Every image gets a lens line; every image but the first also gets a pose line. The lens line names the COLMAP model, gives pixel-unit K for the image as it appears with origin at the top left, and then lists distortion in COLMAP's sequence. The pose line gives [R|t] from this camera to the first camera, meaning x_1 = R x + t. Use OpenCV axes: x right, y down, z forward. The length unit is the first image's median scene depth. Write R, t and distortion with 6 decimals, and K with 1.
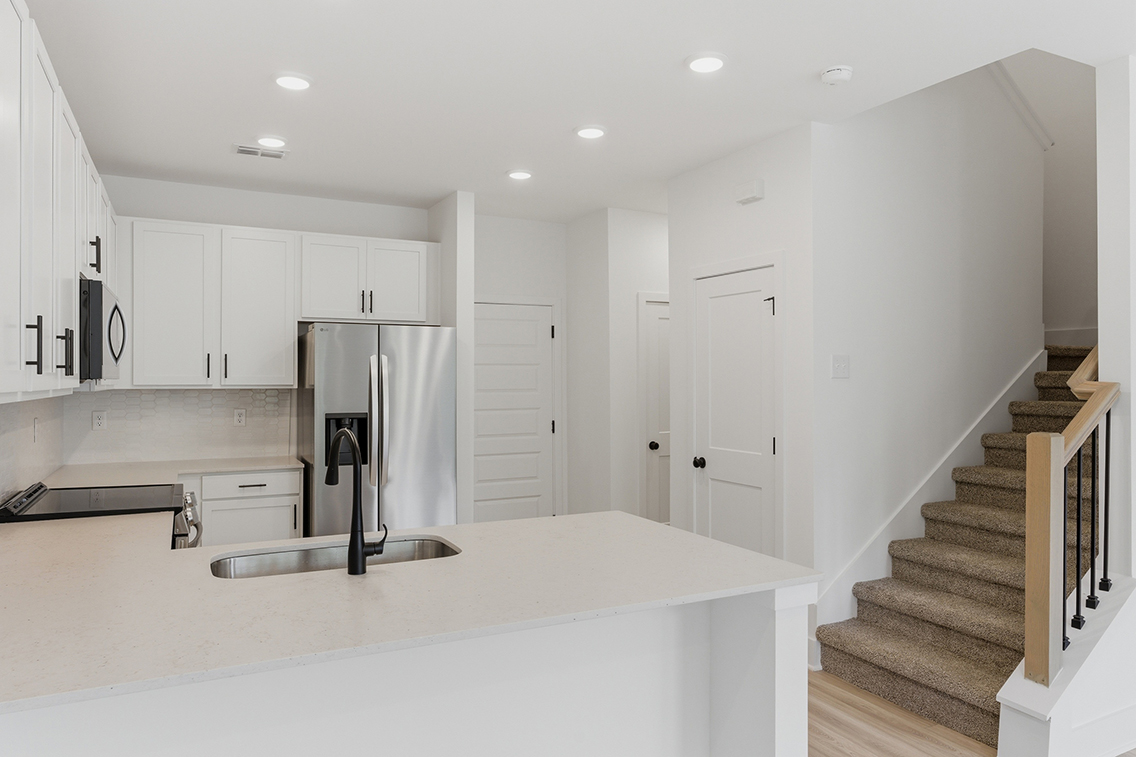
lens RADIAL K [[750.1, 0, 568.7], [0, 750.1, 375.8], [0, 0, 1]] dist [-0.028425, 0.002609]
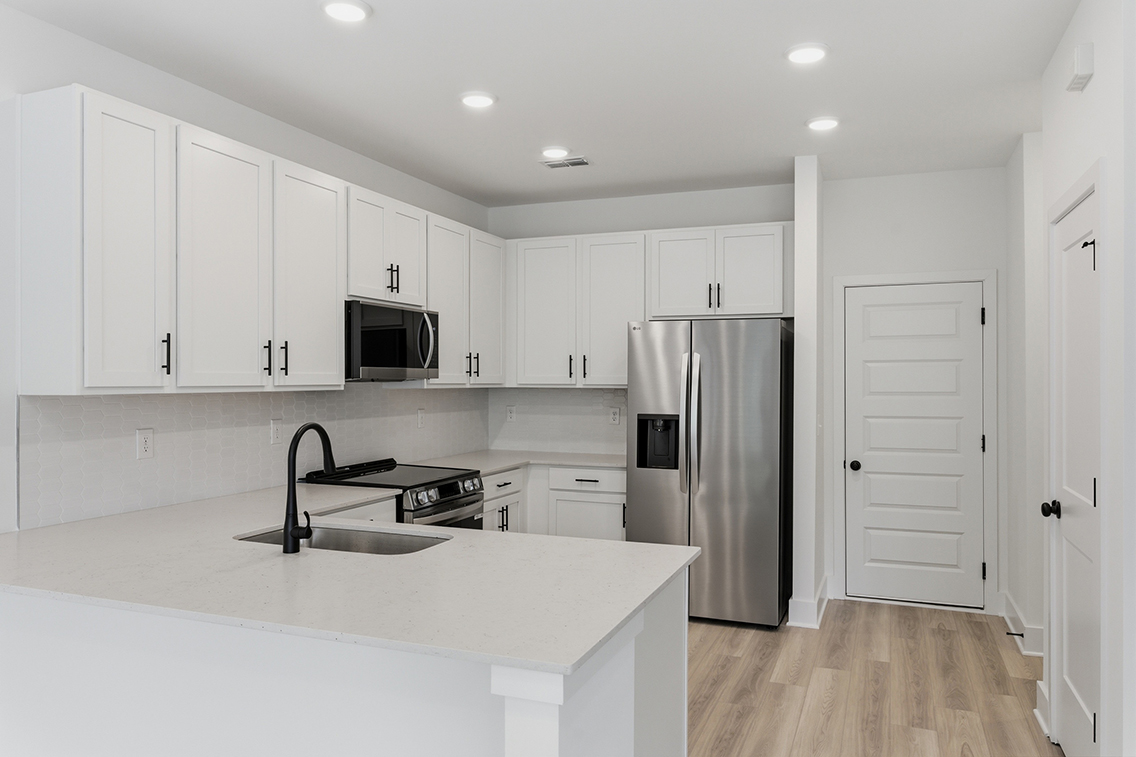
lens RADIAL K [[803.7, 0, 567.3], [0, 803.7, 382.4], [0, 0, 1]] dist [0.003449, 0.004435]
pose [[0.662377, 0.003569, -0.749162, 0.387164], [0.003504, 0.999963, 0.007863, 0.000209], [0.749163, -0.007833, 0.662340, 0.220014]]
